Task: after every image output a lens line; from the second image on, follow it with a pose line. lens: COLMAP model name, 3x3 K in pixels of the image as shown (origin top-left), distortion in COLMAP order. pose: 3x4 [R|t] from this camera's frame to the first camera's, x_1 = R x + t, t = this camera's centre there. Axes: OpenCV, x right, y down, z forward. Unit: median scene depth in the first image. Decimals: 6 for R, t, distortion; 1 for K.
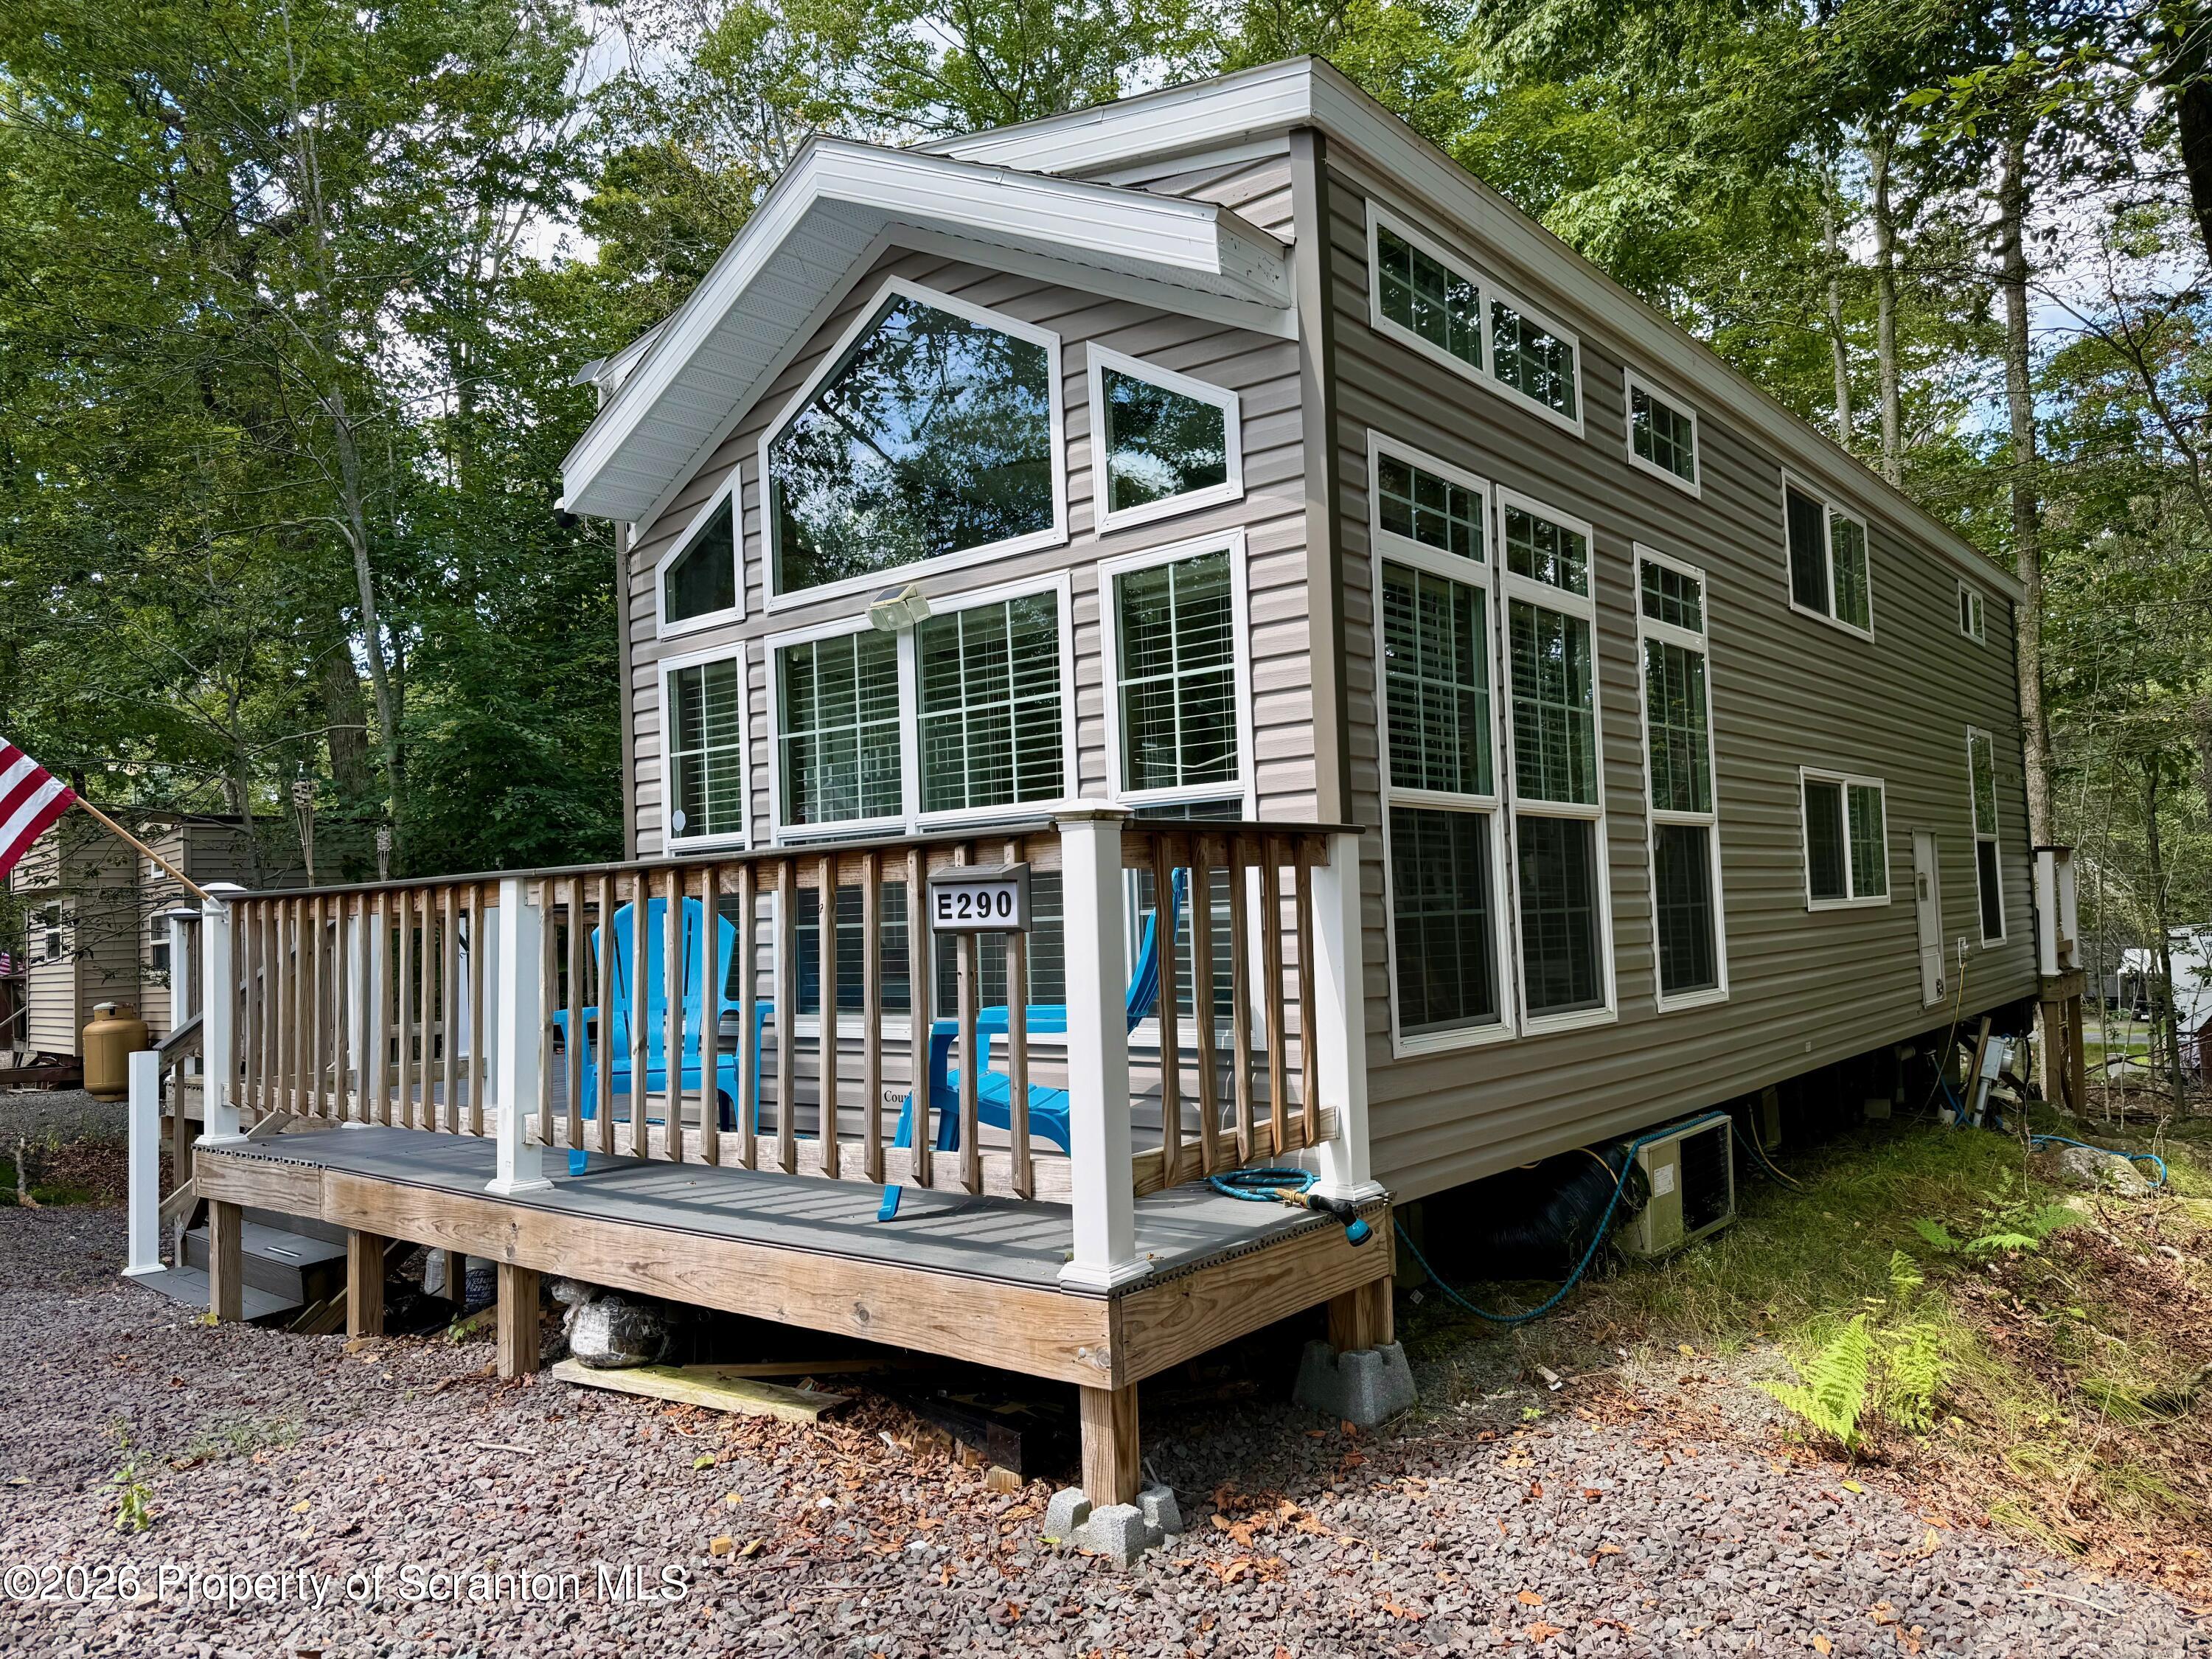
lens RADIAL K [[1548.1, 0, 1102.3], [0, 1548.1, 823.3], [0, 0, 1]] dist [0.102561, -0.149397]
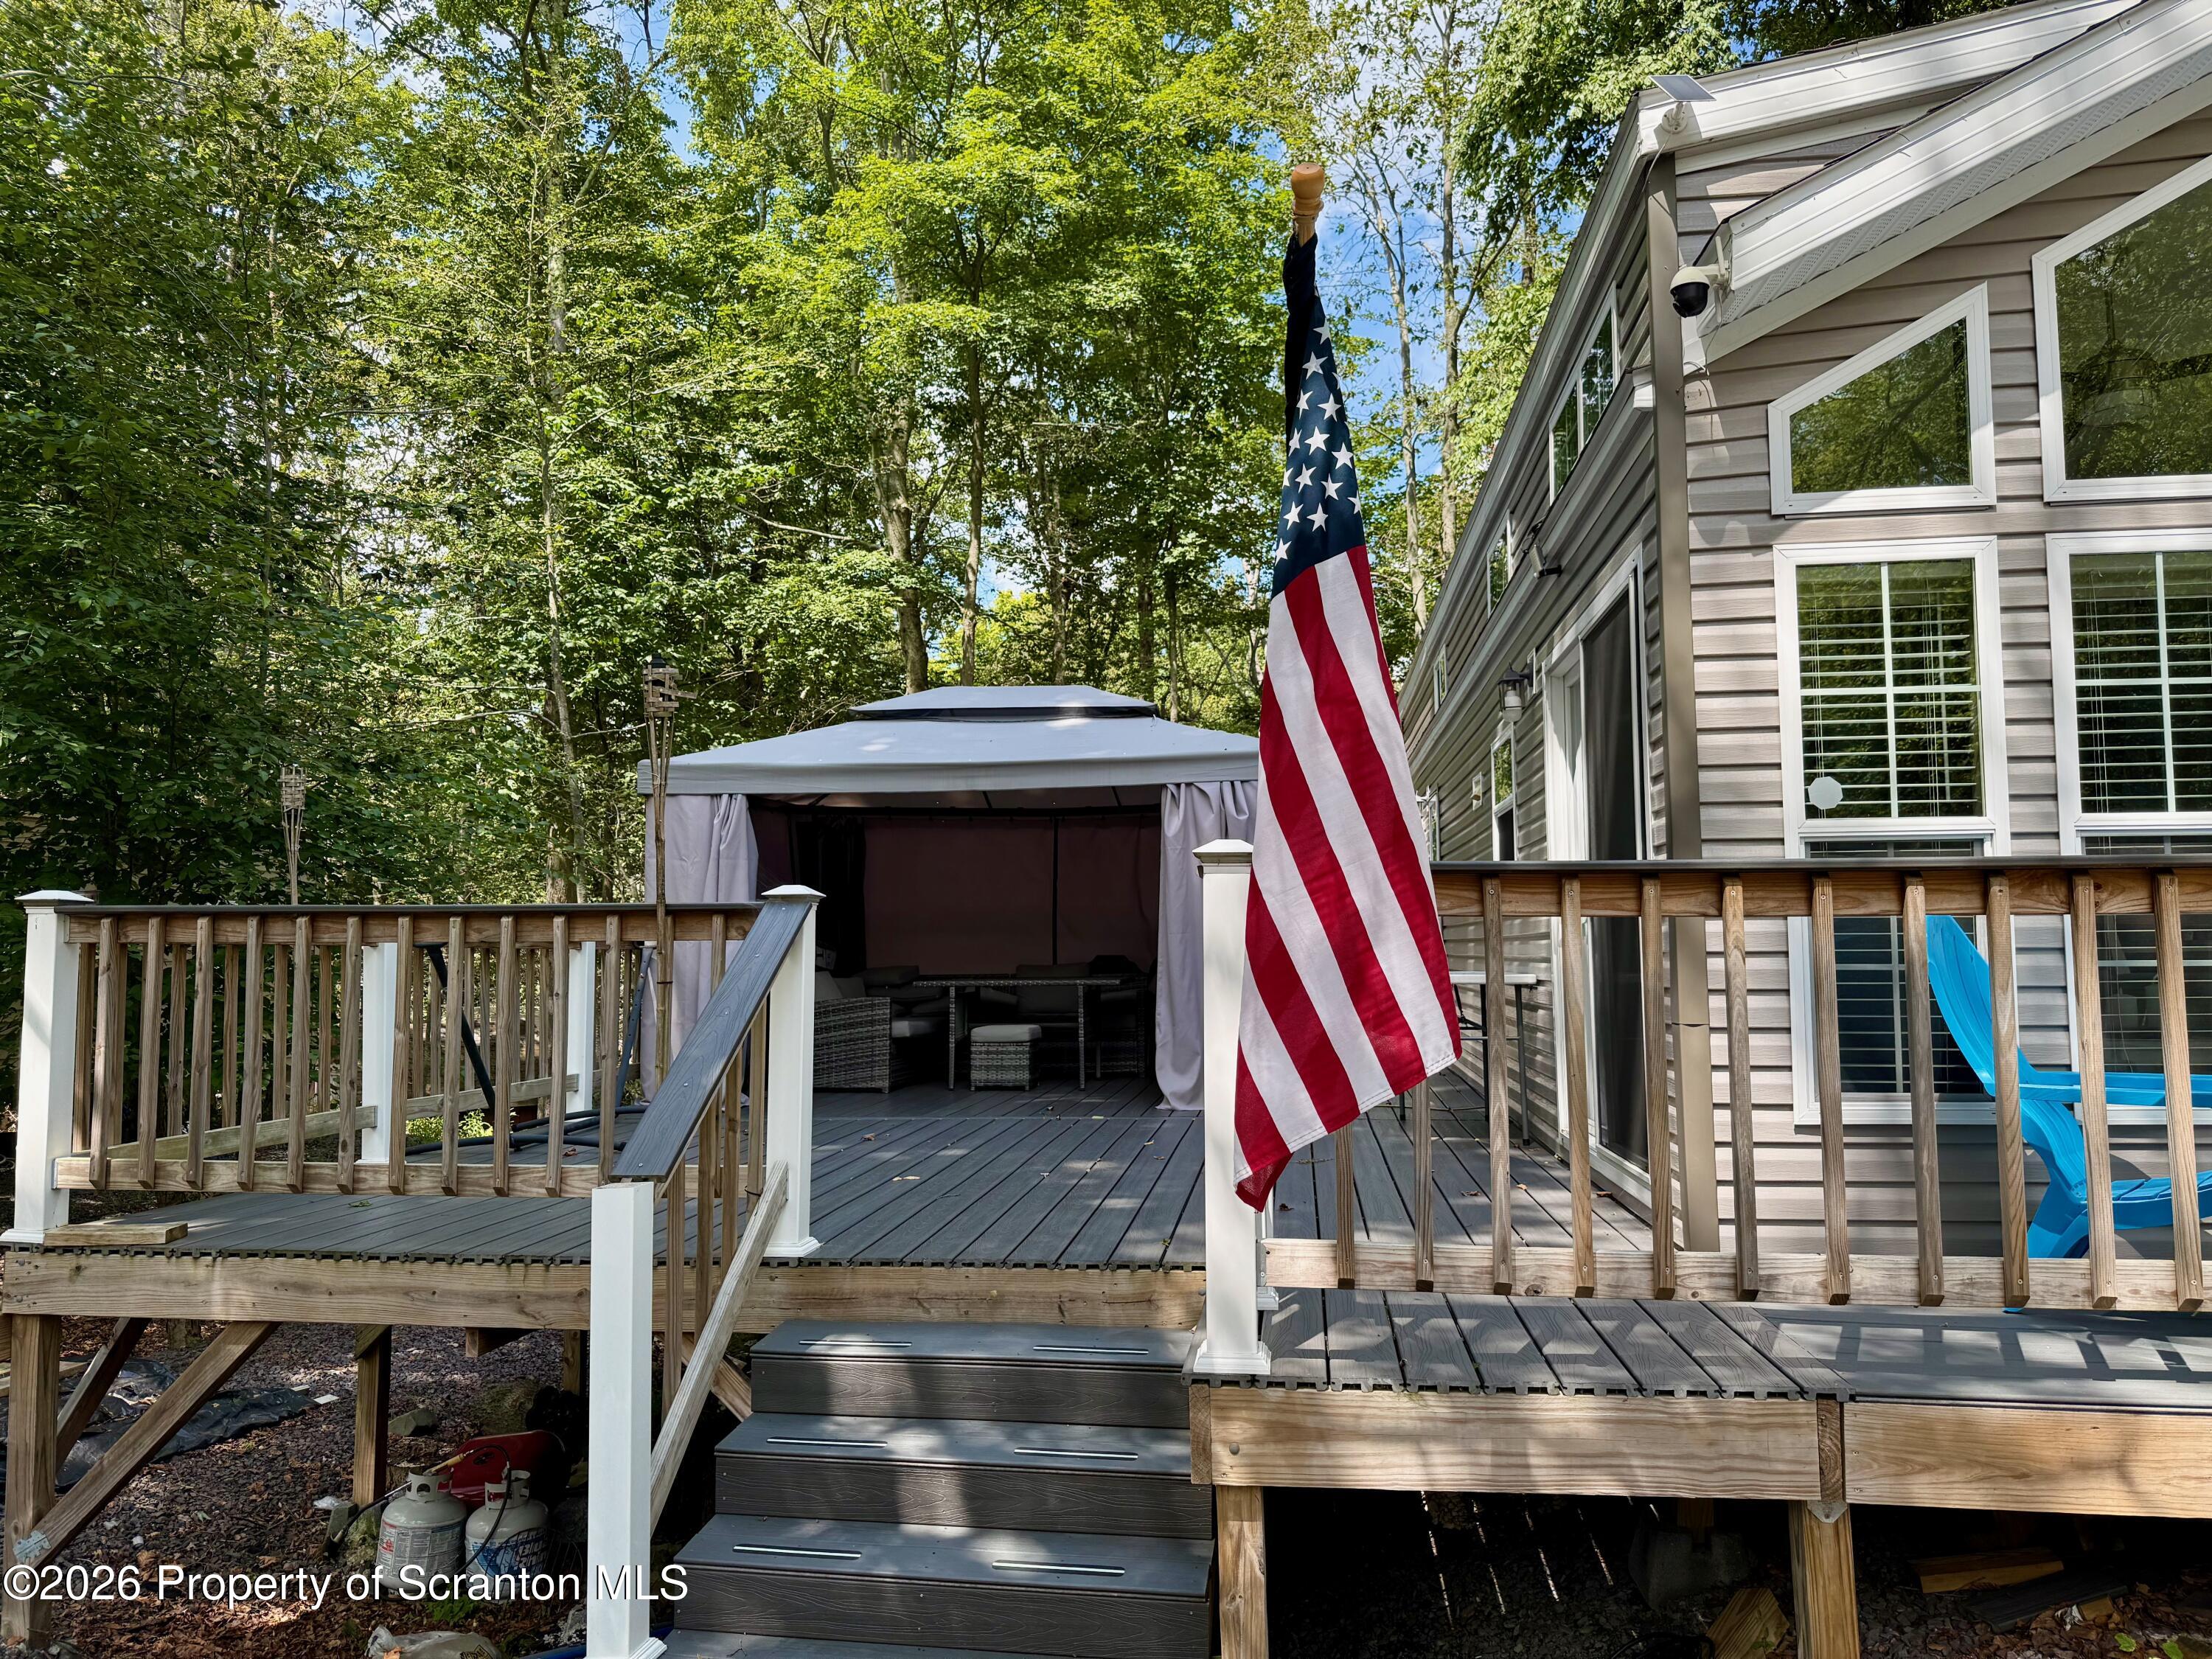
lens RADIAL K [[1564.2, 0, 1107.6], [0, 1564.2, 819.5], [0, 0, 1]] dist [0.033886, -0.042961]
pose [[0.842213, 0.075735, 0.533799, -1.021107], [-0.054851, 0.996984, -0.054910, 0.071965], [-0.536347, 0.016967, 0.843827, 0.707936]]
